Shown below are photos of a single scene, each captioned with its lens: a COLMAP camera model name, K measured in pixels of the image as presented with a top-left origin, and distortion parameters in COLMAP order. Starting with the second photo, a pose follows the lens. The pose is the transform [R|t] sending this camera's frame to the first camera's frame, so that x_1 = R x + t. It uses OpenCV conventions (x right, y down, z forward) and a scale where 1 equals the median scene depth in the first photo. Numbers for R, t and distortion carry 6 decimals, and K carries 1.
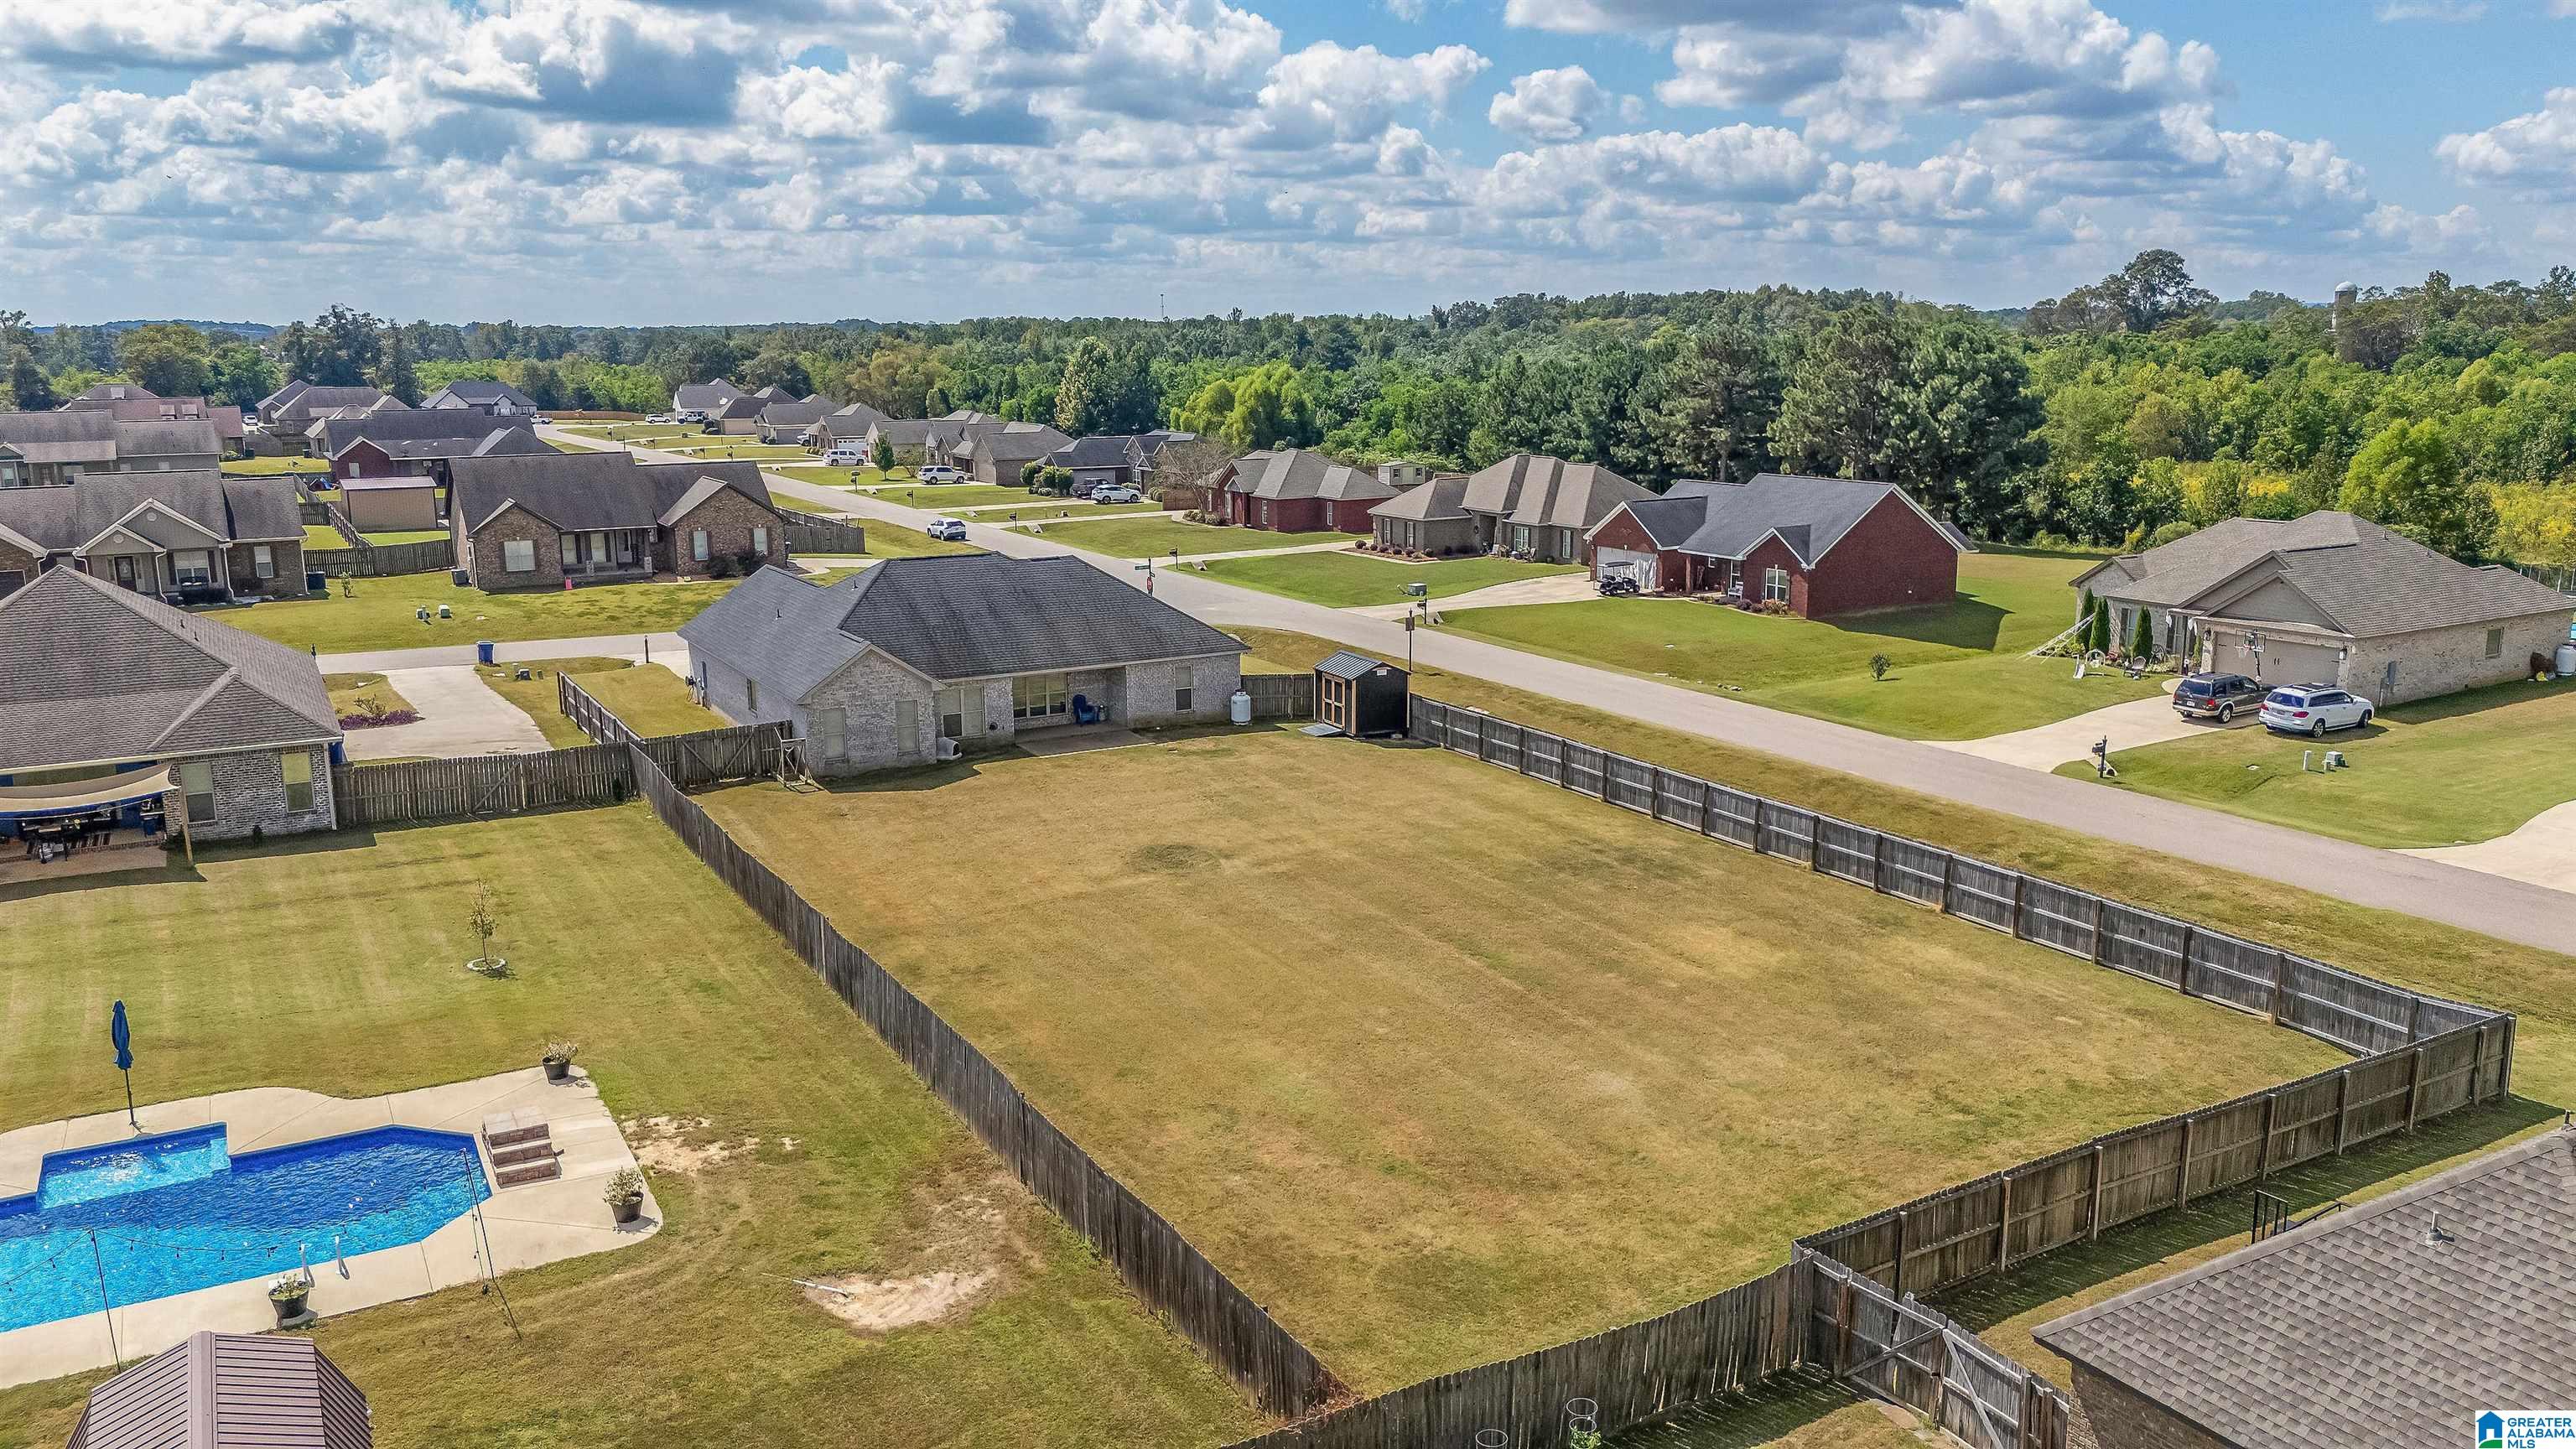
lens RADIAL K [[1903.1, 0, 1280.3], [0, 1903.1, 737.1], [0, 0, 1]] dist [0.090269, -0.110543]
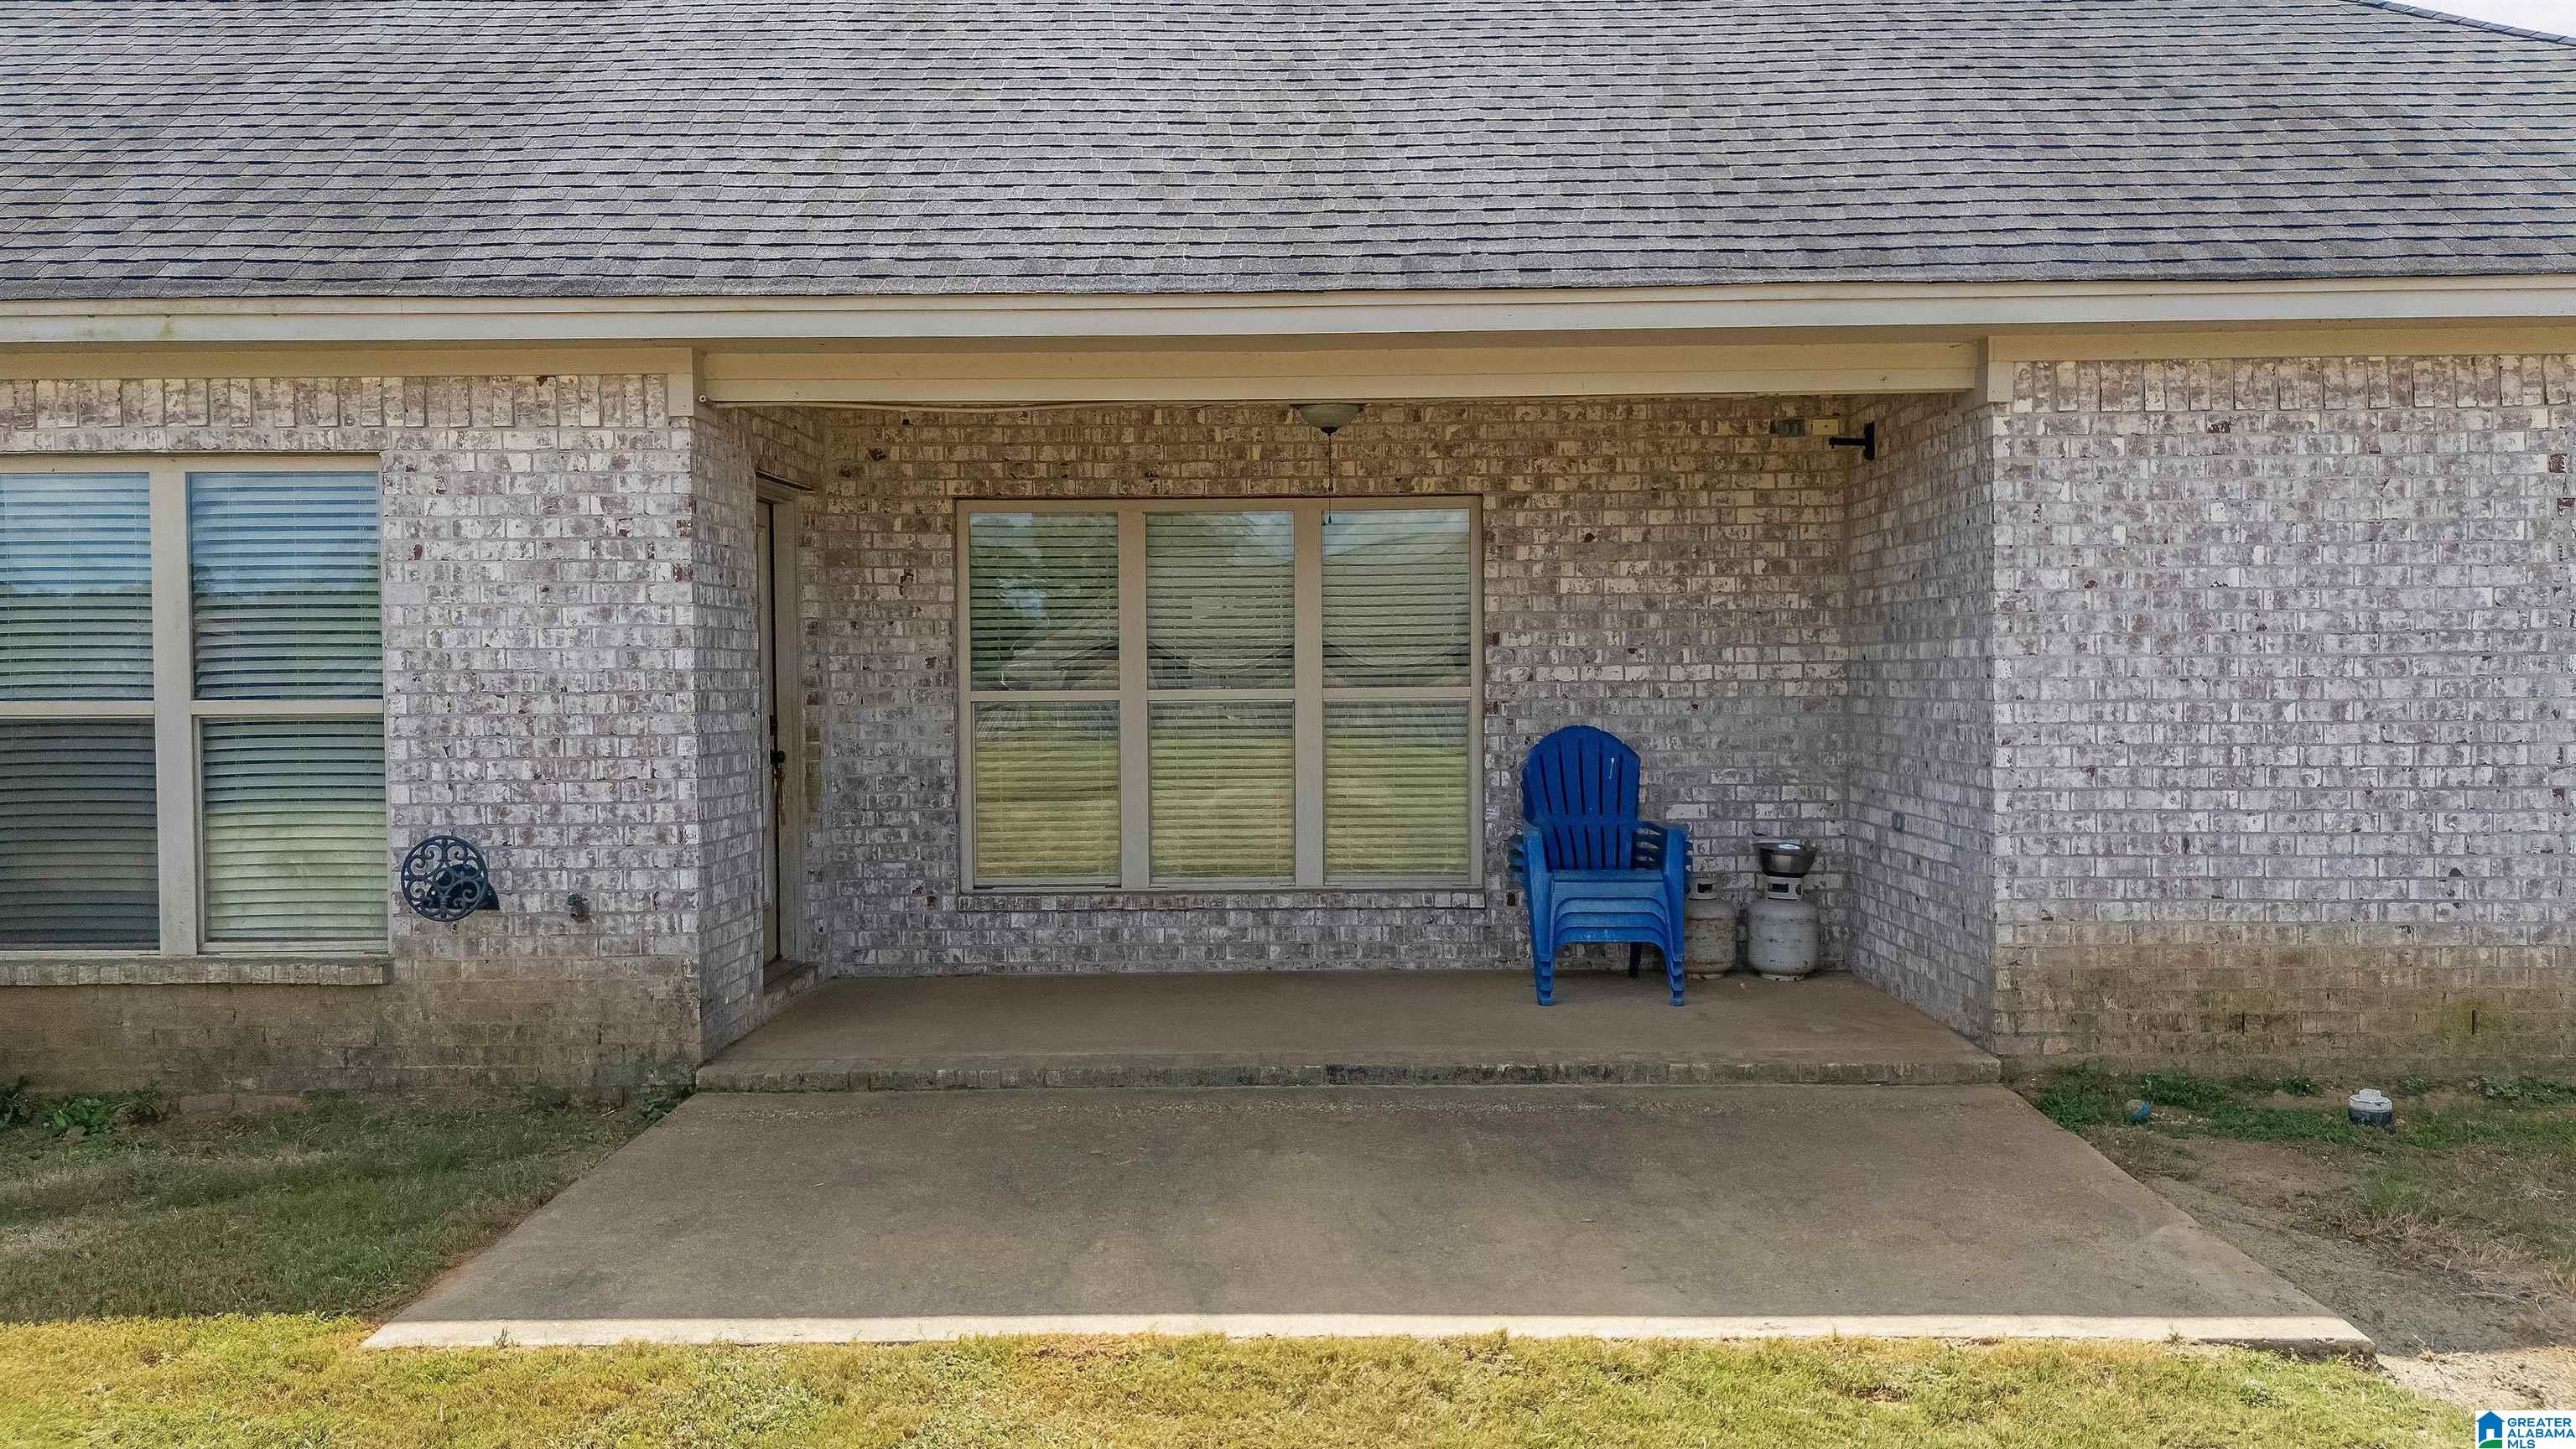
lens RADIAL K [[1966.3, 0, 1295.5], [0, 1966.3, 728.4], [0, 0, 1]] dist [0.064143, -0.081826]
pose [[0.857830, 0.011307, -0.513809, -0.071646], [-0.104597, 0.982674, -0.153005, -0.002466], [0.503177, 0.184995, 0.844150, 1.073175]]
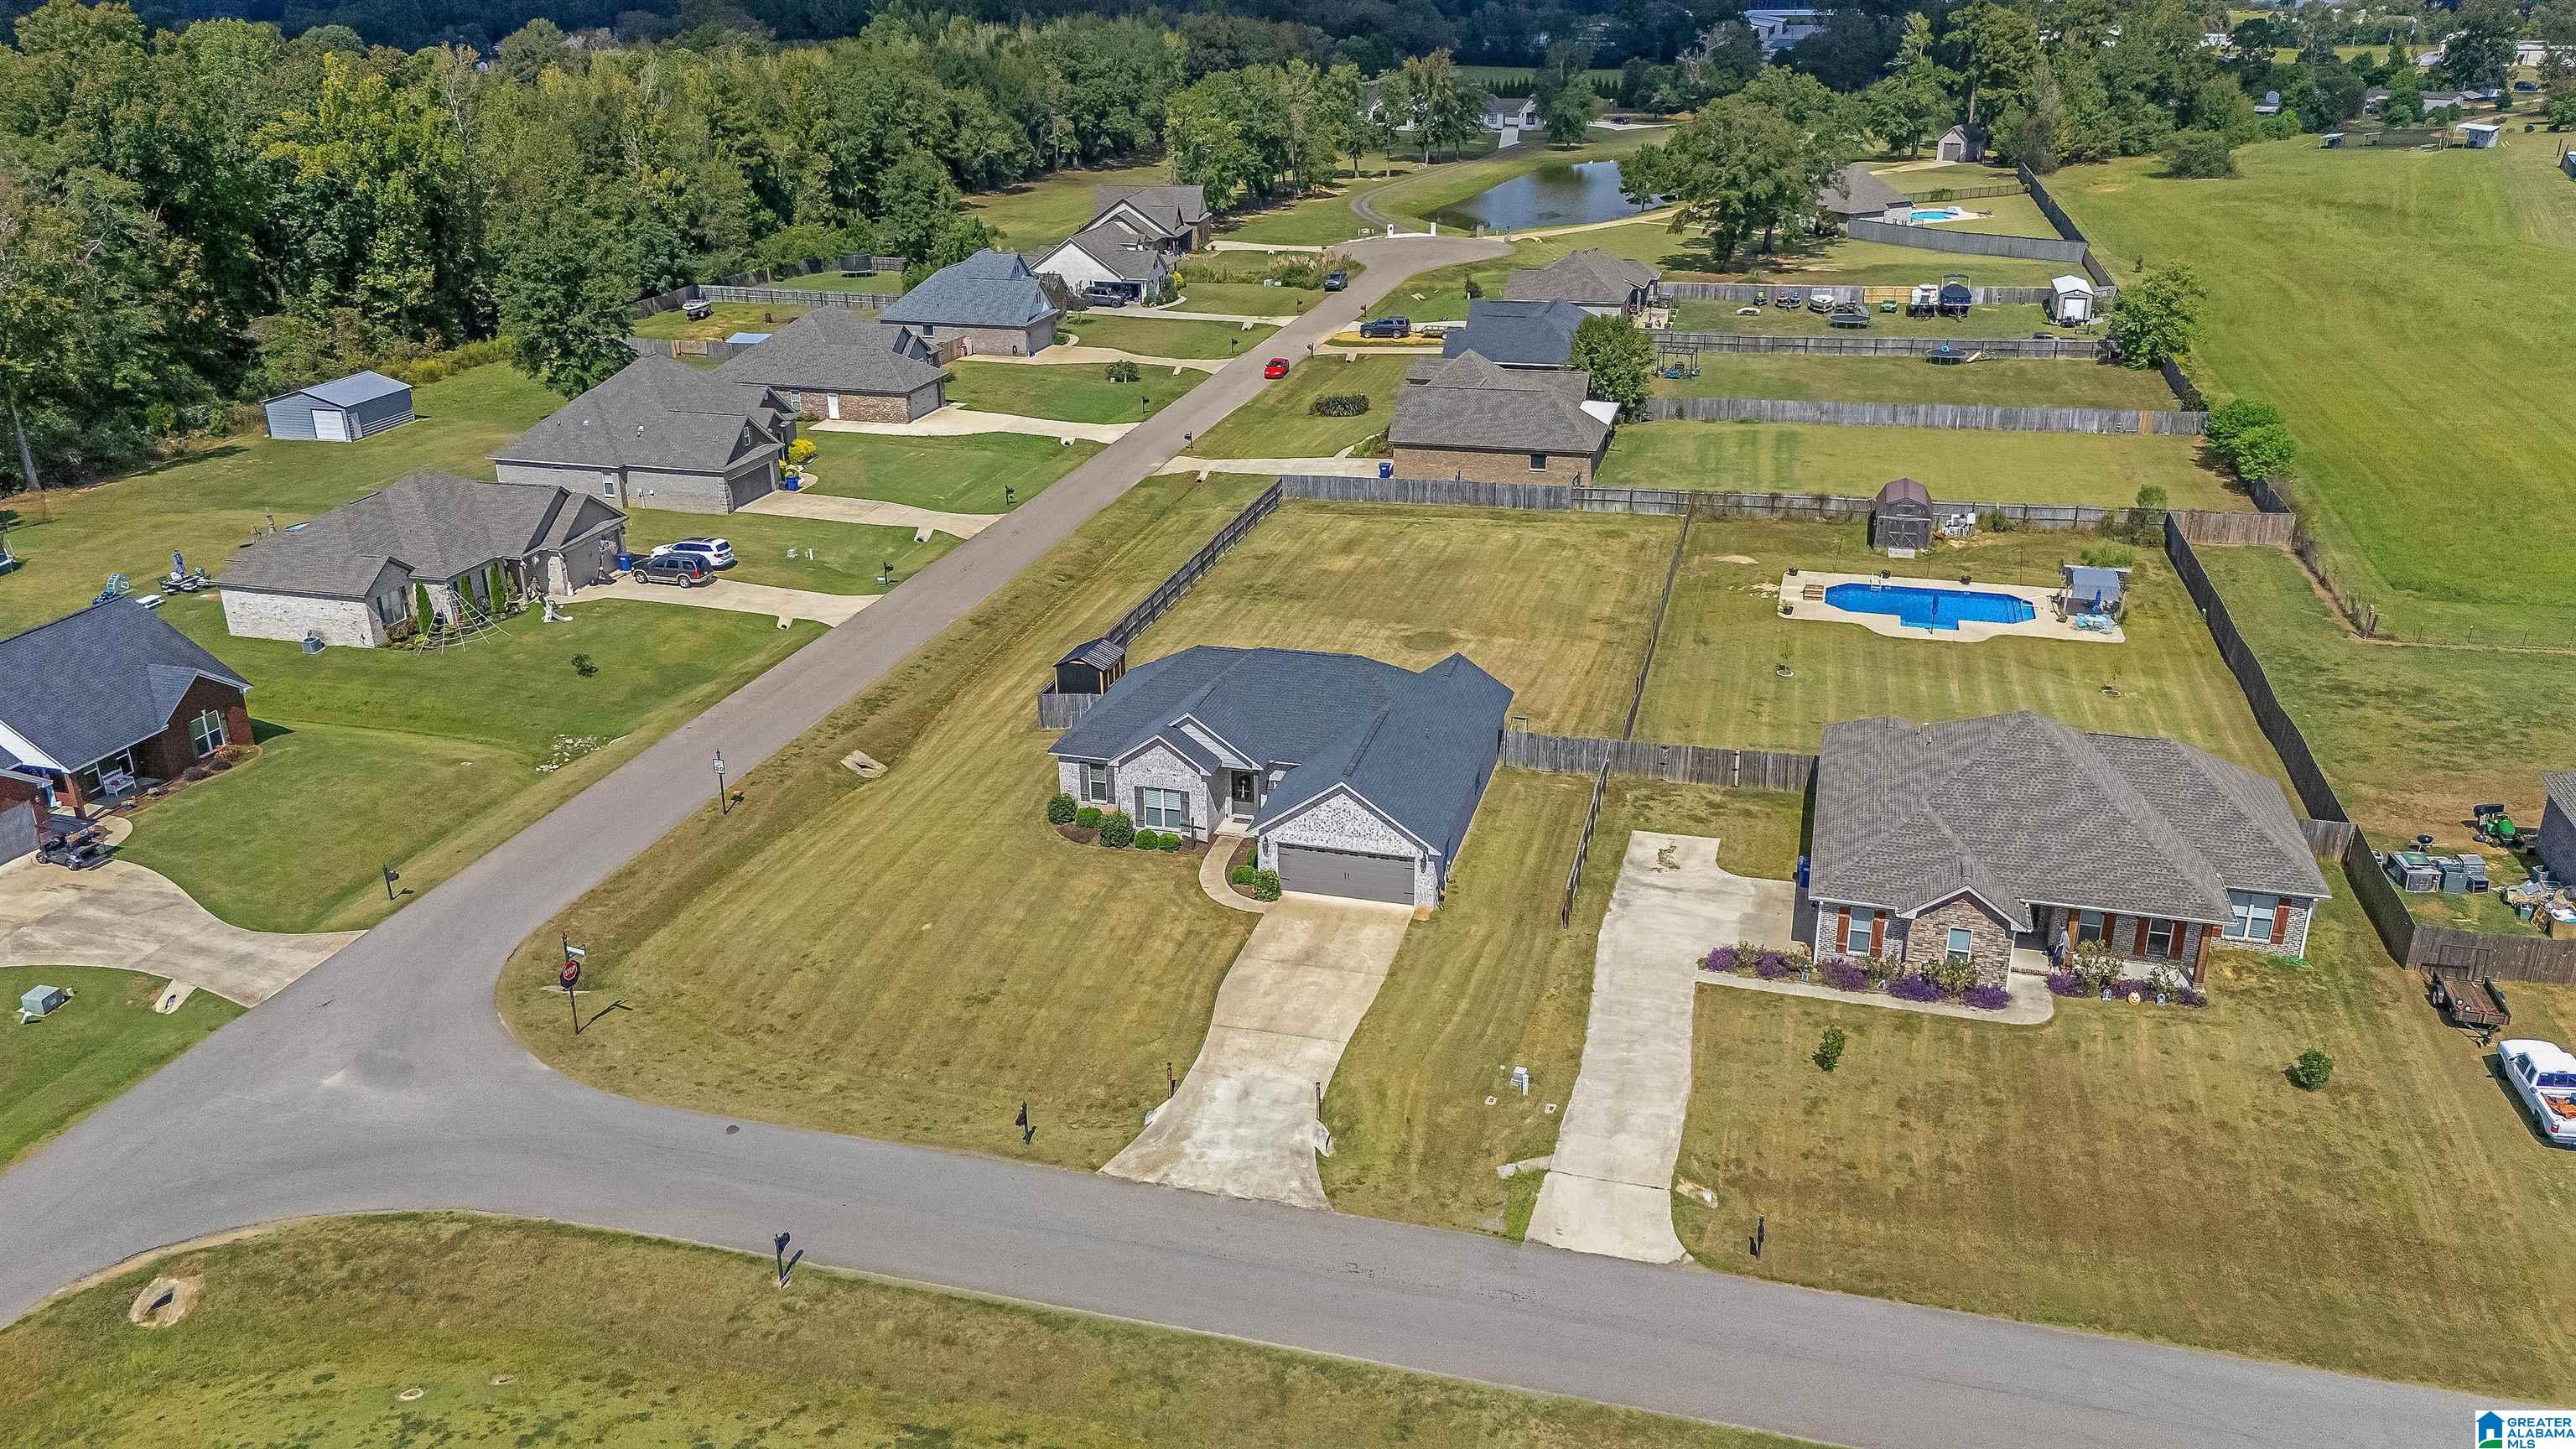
lens RADIAL K [[1881.2, 0, 1292.8], [0, 1881.2, 734.4], [0, 0, 1]] dist [0.067412, -0.073596]
pose [[-0.711867, -0.258033, 0.653196, -1.086176], [0.156660, 0.848288, 0.505831, -0.743181], [-0.684619, 0.462414, -0.563444, 1.996397]]
